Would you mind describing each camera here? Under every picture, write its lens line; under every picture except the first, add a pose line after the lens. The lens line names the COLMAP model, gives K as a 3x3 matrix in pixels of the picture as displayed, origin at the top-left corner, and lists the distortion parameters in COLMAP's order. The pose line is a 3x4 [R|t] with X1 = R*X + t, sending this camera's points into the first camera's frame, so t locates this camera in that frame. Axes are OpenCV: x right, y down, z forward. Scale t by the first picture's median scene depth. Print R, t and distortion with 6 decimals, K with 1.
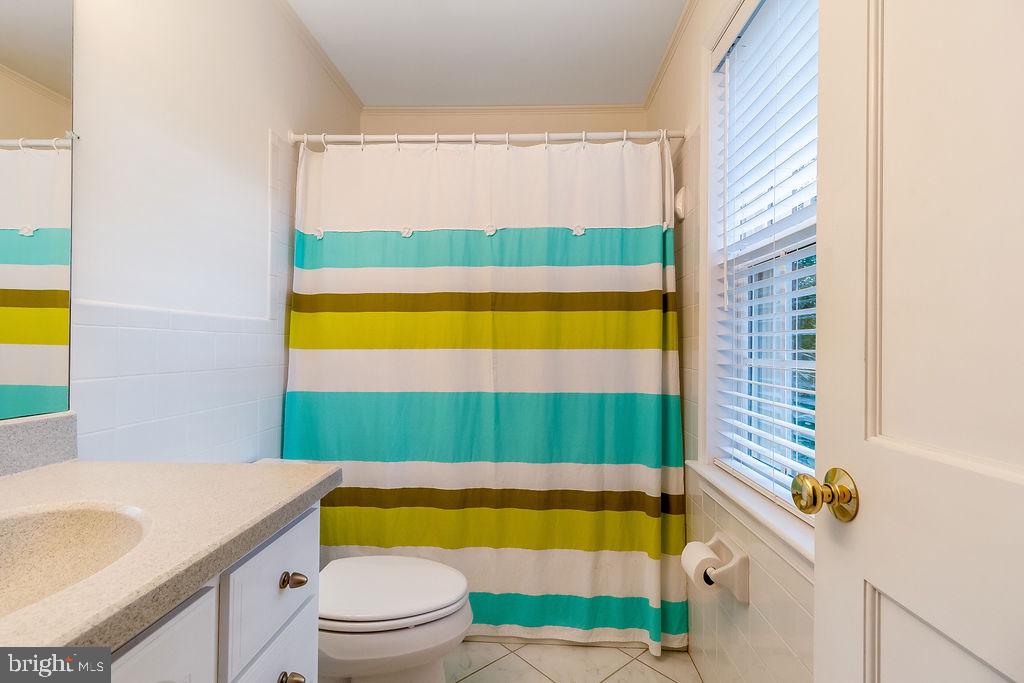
lens RADIAL K [[481.7, 0, 512.0], [0, 481.7, 341.5], [0, 0, 1]] dist [0.015989, -0.000218]
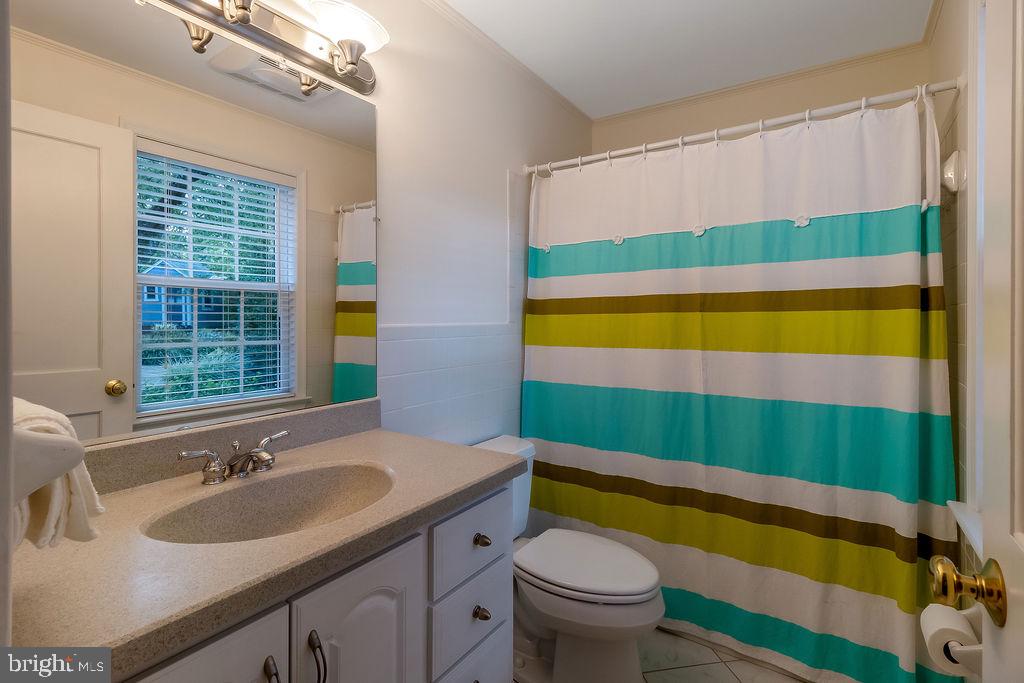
lens RADIAL K [[469.8, 0, 510.1], [0, 469.8, 326.3], [0, 0, 1]] dist [0.017001, -0.001280]
pose [[0.861872, -0.006327, -0.507086, 0.114487], [0.010982, 0.999921, 0.006190, -0.045566], [0.507007, -0.010904, 0.861873, -0.036453]]
